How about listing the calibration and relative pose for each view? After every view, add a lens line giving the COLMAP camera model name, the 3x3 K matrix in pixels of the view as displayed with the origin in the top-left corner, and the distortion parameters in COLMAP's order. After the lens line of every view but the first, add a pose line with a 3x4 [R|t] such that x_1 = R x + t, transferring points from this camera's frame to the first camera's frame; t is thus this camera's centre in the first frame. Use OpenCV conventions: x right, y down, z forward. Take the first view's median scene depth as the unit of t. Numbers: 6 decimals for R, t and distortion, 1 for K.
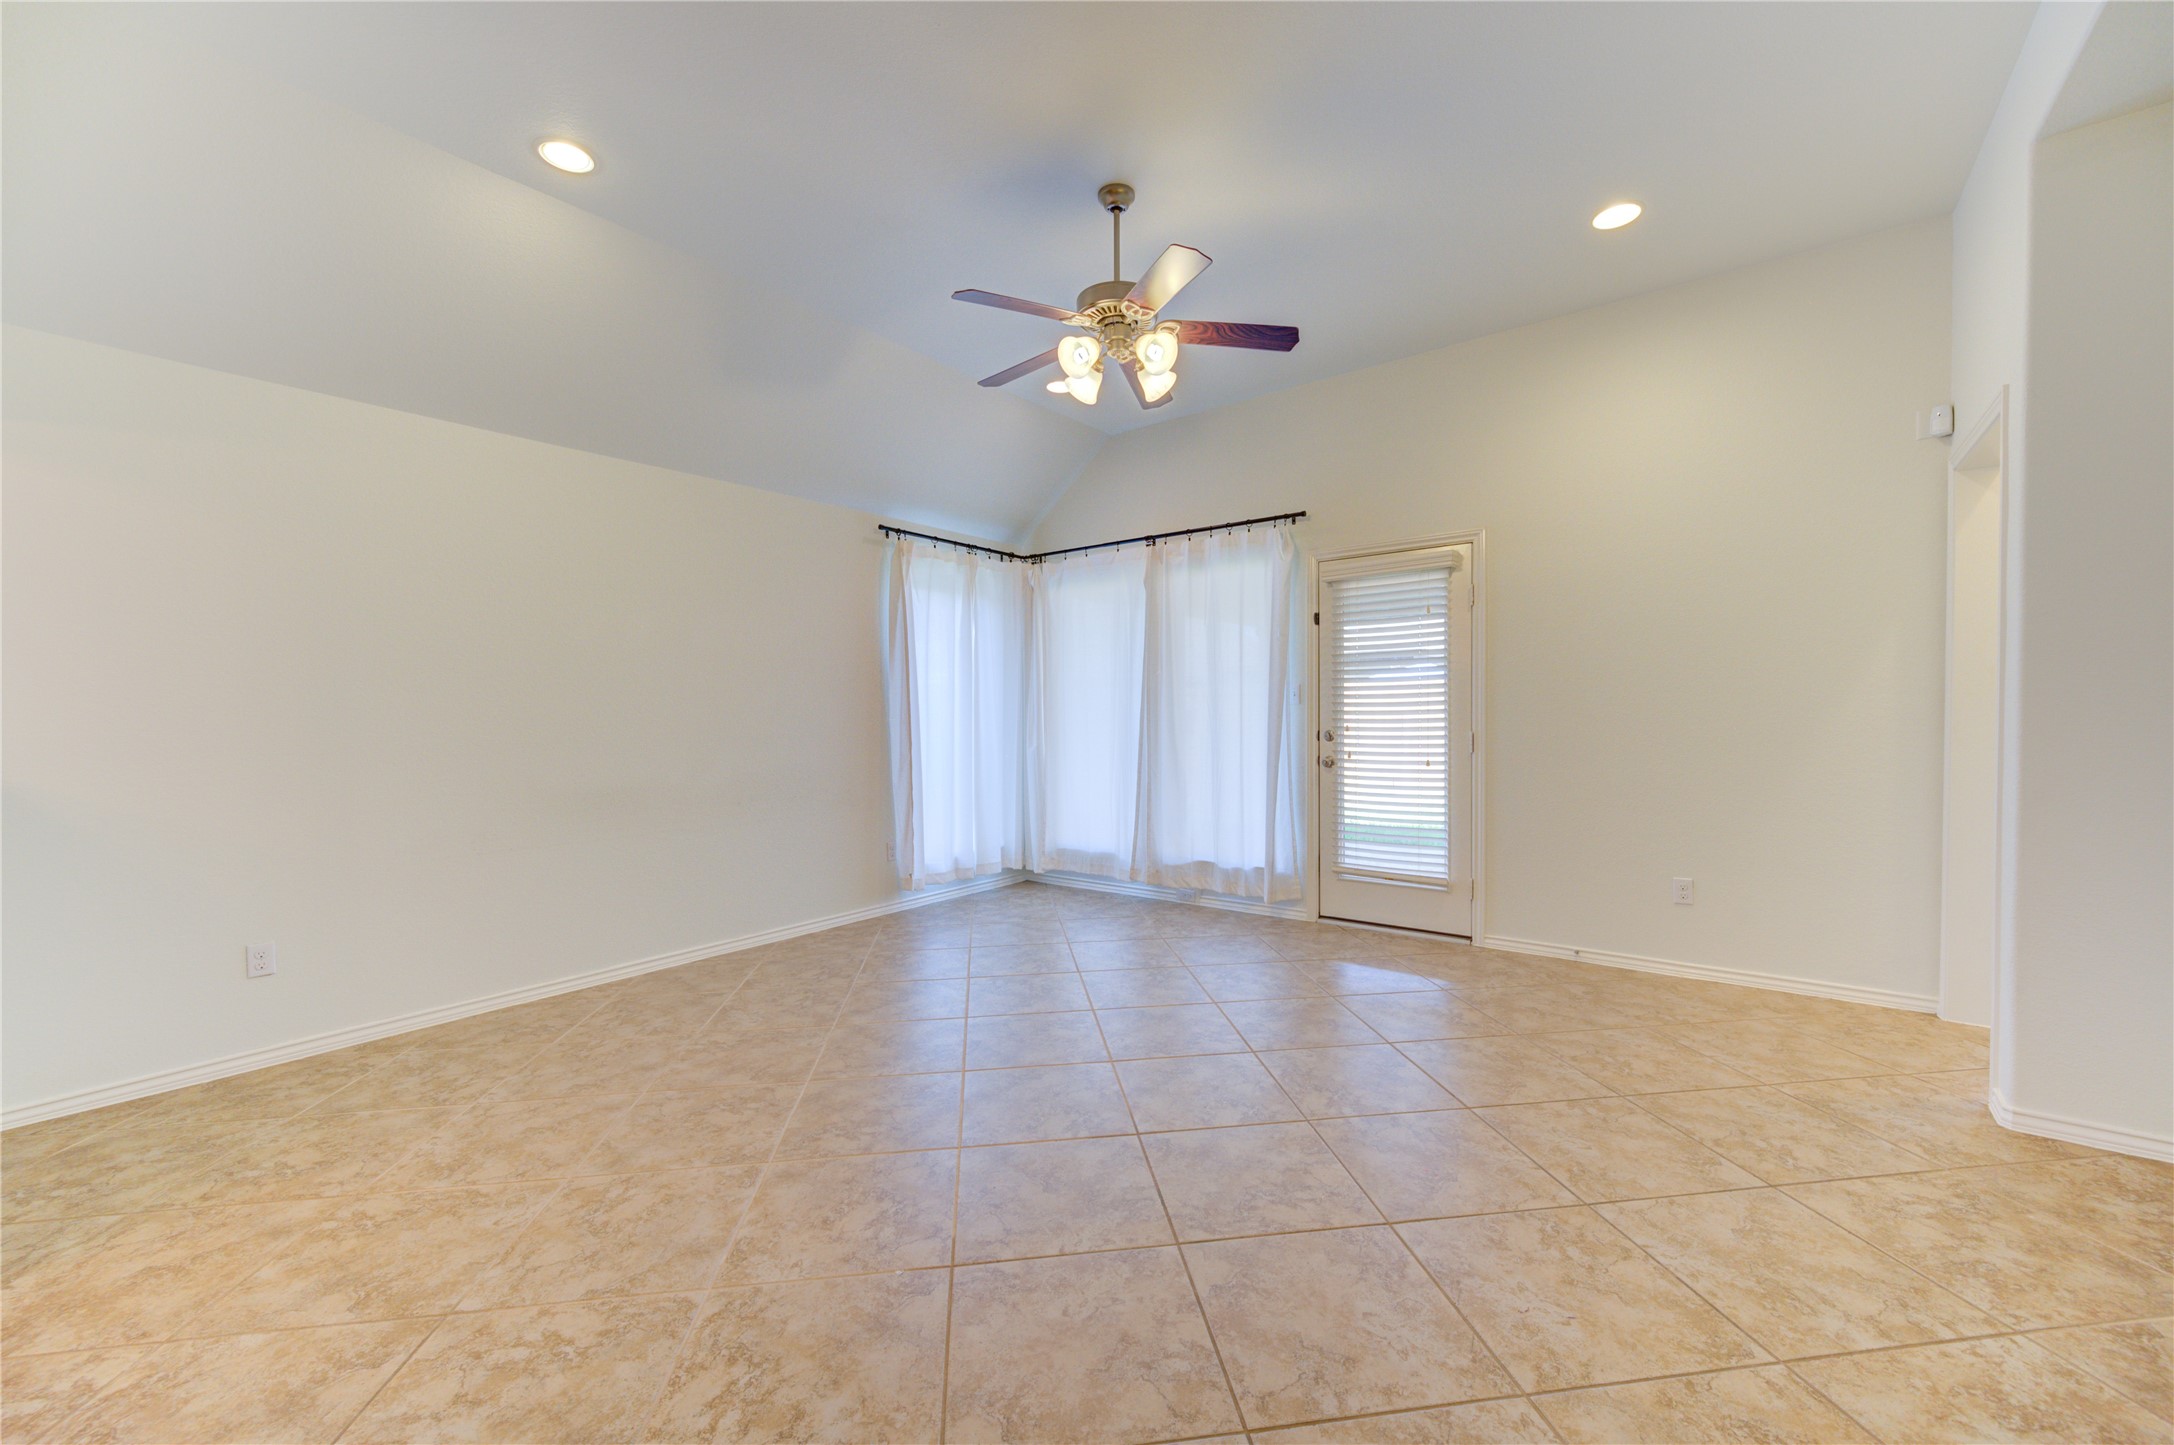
lens RADIAL K [[853.8, 0, 1089.5], [0, 853.8, 735.6], [0, 0, 1]] dist [0.000359, -0.000084]
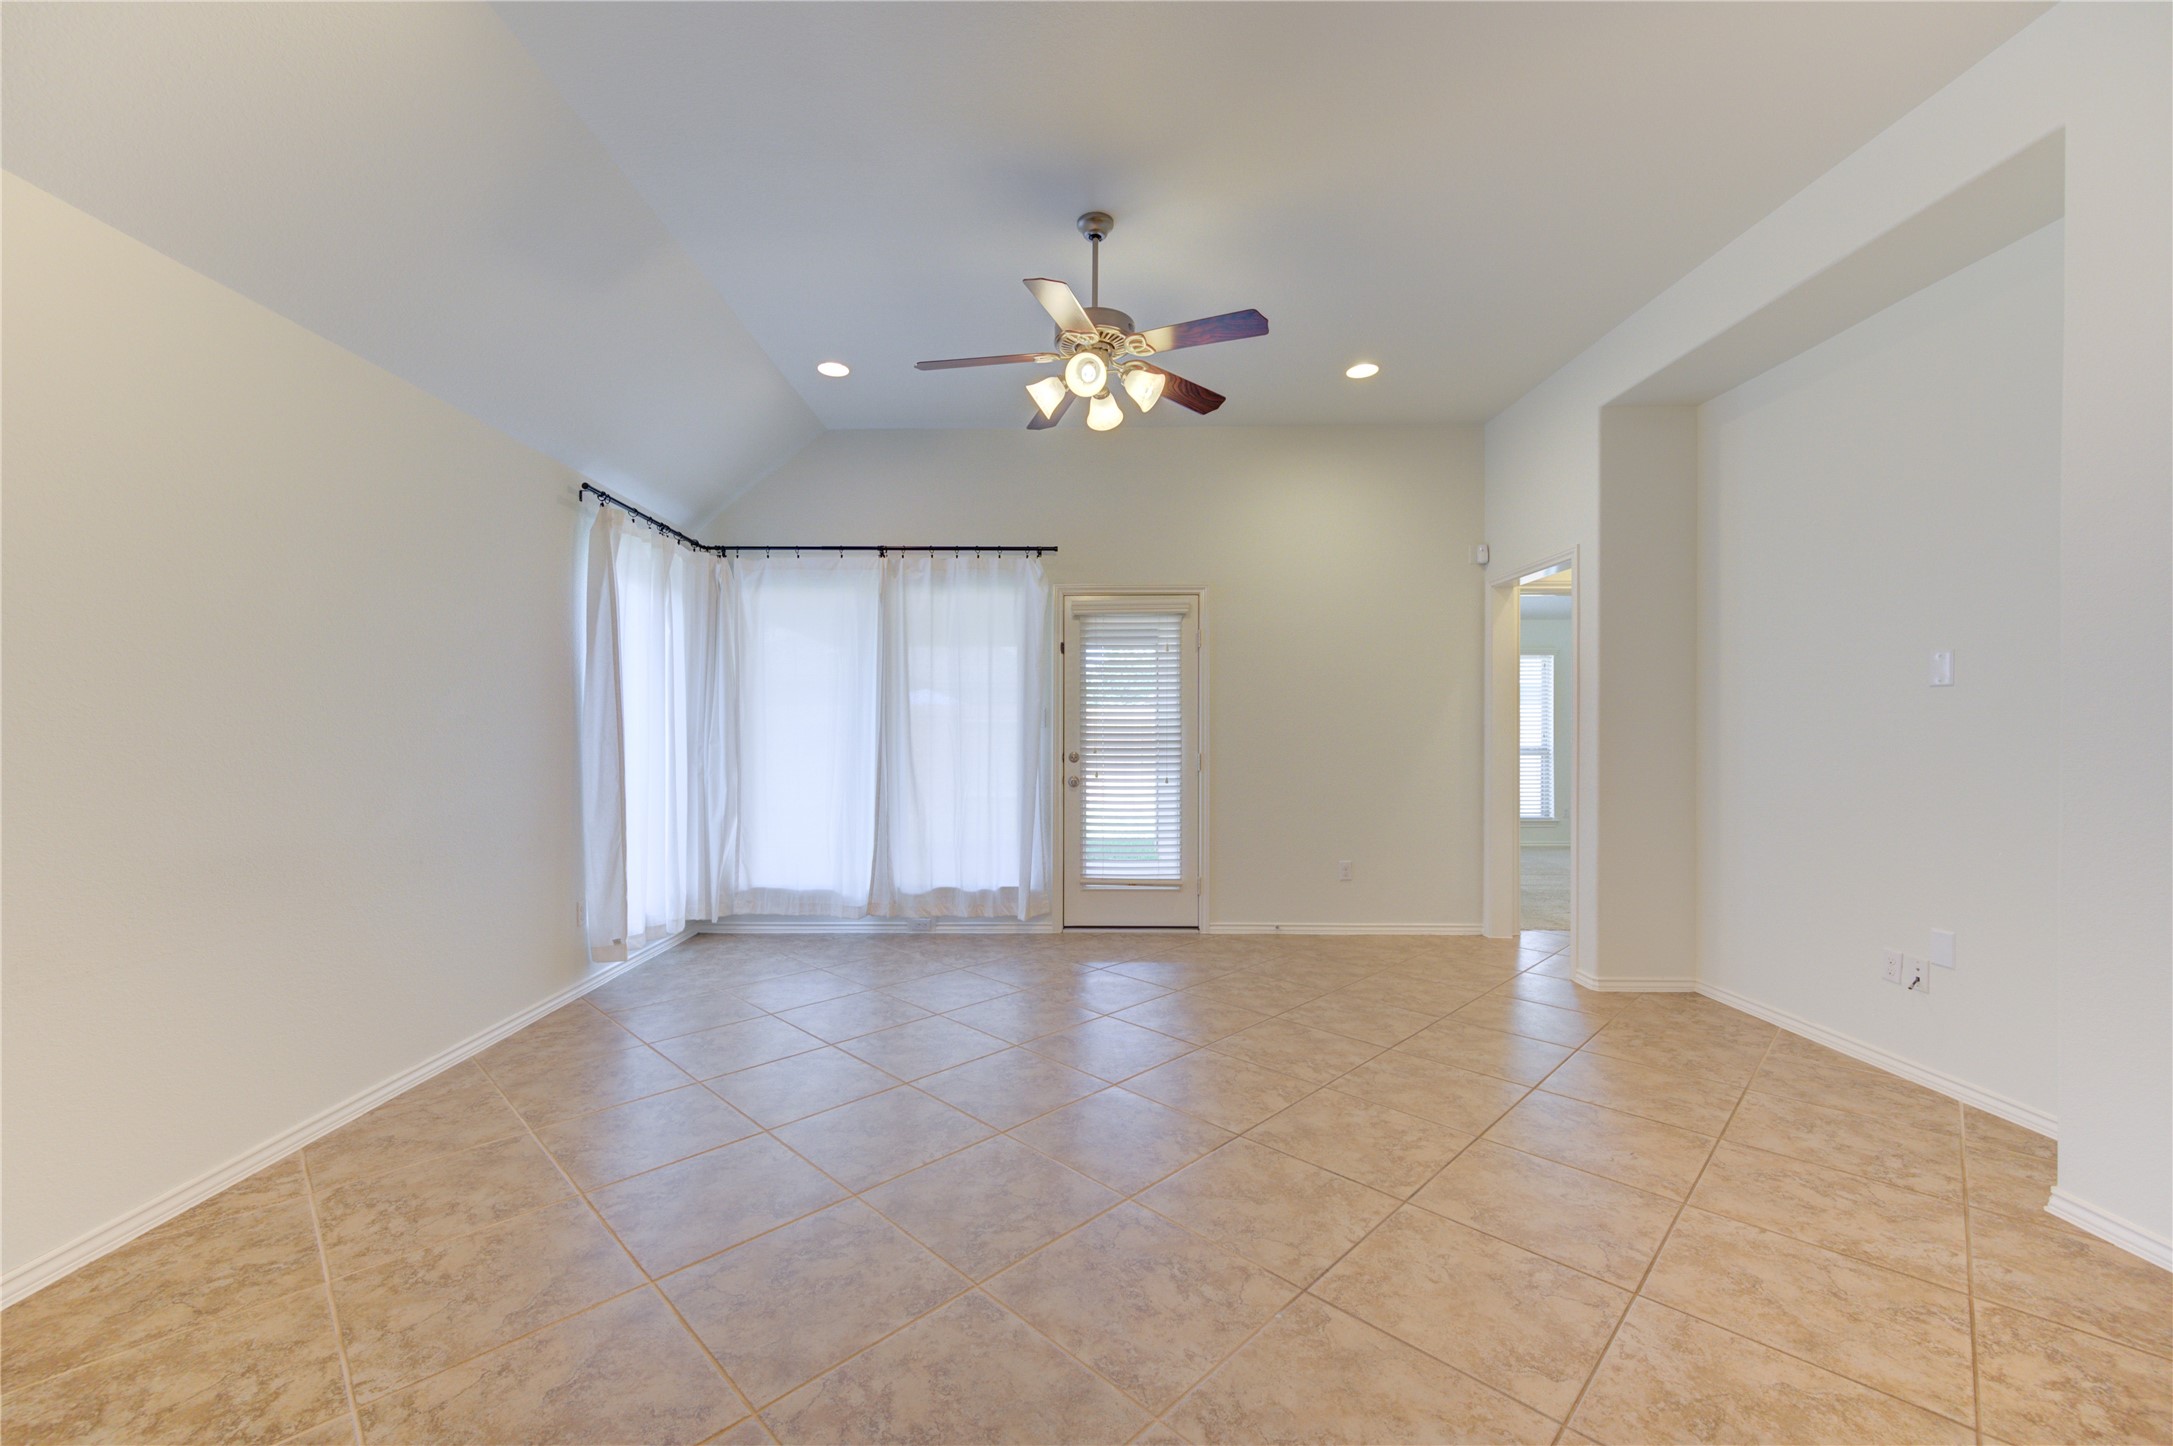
lens RADIAL K [[867.0, 0, 1061.2], [0, 867.0, 735.5], [0, 0, 1]] dist [0.000960, -0.000170]
pose [[0.798450, 0.010272, 0.601973, -0.390669], [0.005873, 0.999674, -0.024849, -0.000228], [-0.602032, 0.023376, 0.798130, 0.136730]]
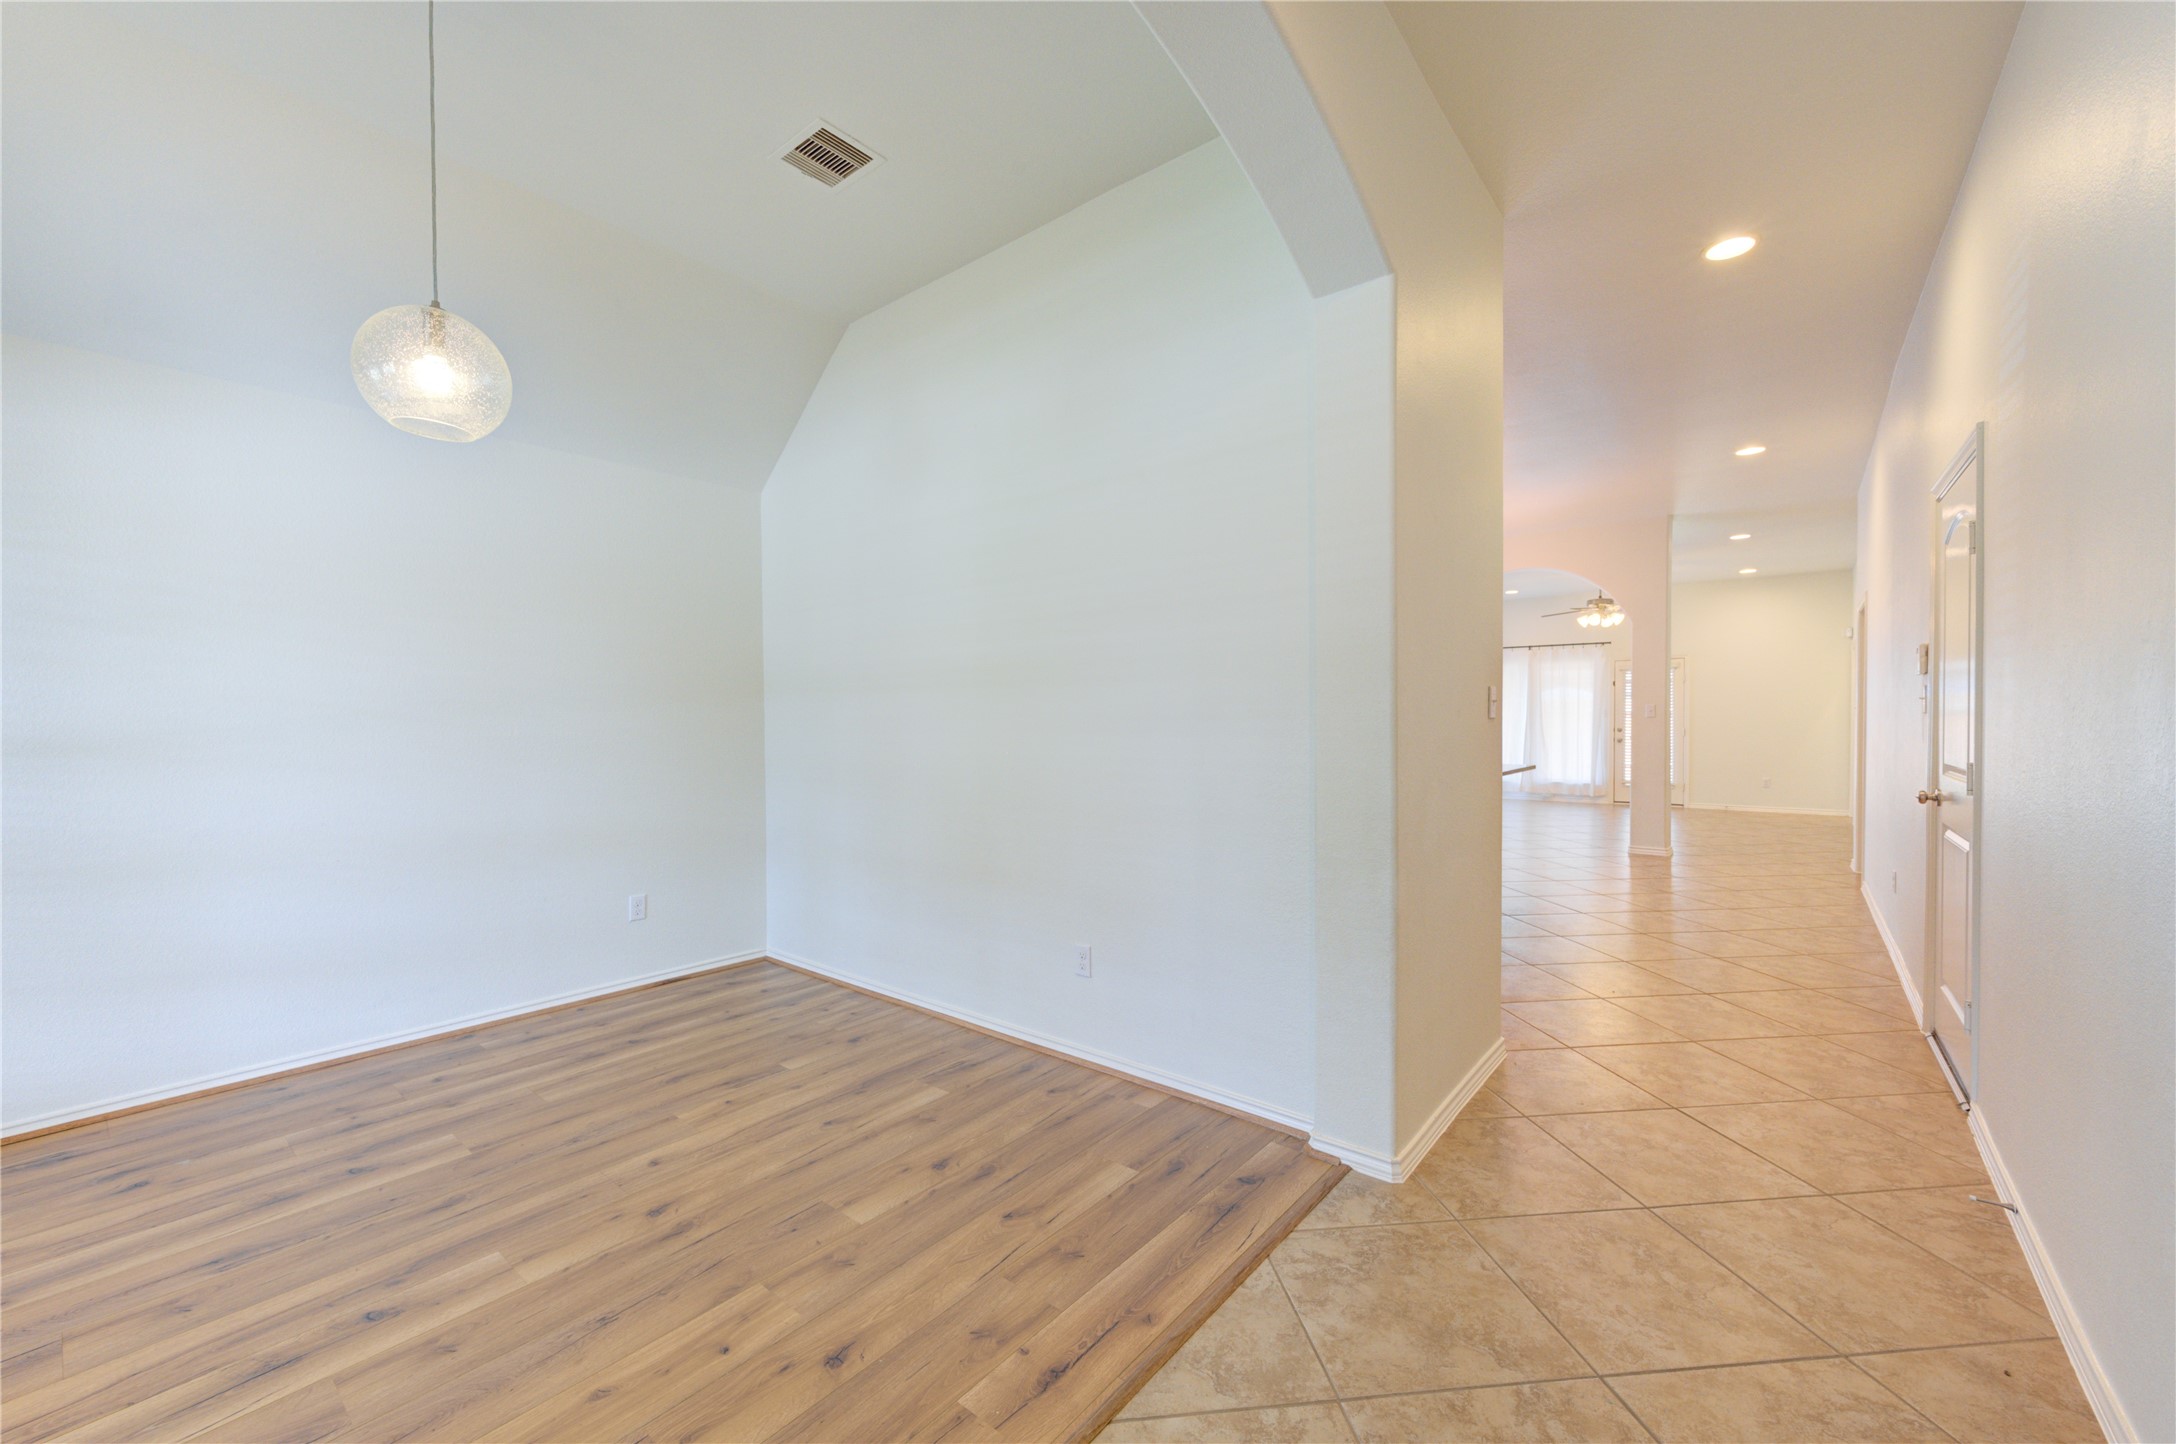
lens RADIAL K [[854.6, 0, 1090.5], [0, 854.6, 735.1], [0, 0, 1]] dist [0.000359, -0.000084]
pose [[0.999742, 0.015373, -0.016715, -1.246470], [-0.015824, 0.999505, -0.027182, 0.109560], [0.016289, 0.027439, 0.999491, -1.560602]]
